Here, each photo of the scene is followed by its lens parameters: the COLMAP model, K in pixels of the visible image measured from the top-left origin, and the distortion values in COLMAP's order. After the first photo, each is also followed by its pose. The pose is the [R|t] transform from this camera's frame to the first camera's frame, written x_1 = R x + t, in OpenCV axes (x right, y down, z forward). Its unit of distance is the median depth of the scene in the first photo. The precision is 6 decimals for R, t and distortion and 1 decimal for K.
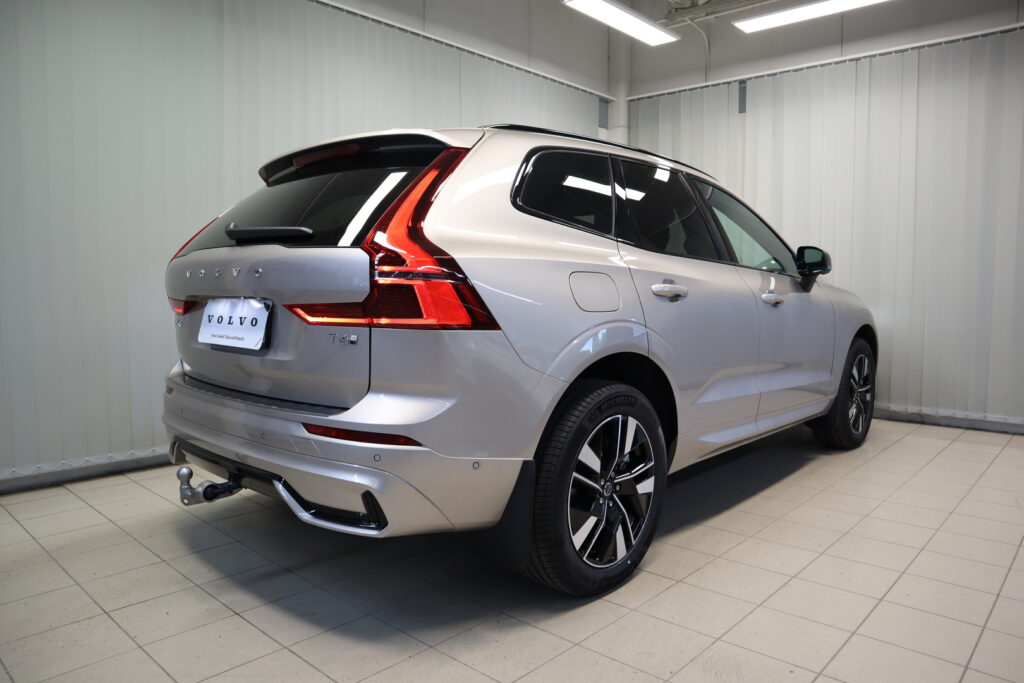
lens RADIAL K [[705.9, 0, 512.0], [0, 705.9, 341.5], [0, 0, 1]] dist [-0.123760, 0.073916]
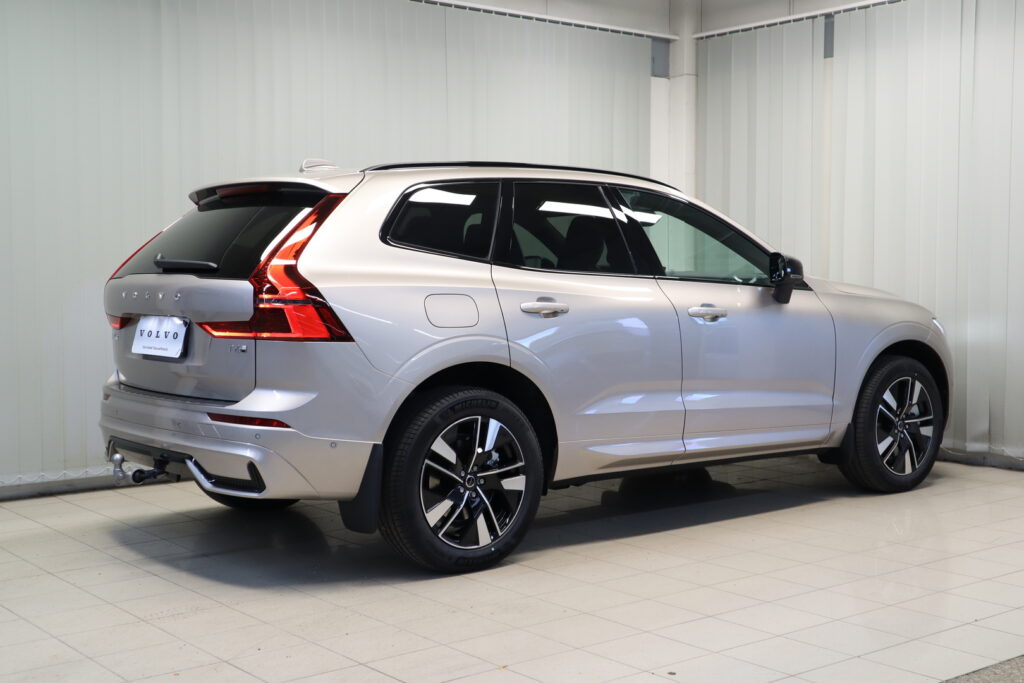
lens RADIAL K [[1292.9, 0, 512.0], [0, 1292.9, 341.5], [0, 0, 1]] dist [0.014691, 0.028859]
pose [[0.988379, 0.001432, -0.152000, 0.548871], [-0.005523, 0.999634, -0.026492, 0.038468], [0.151907, 0.027024, 0.988025, -1.140118]]
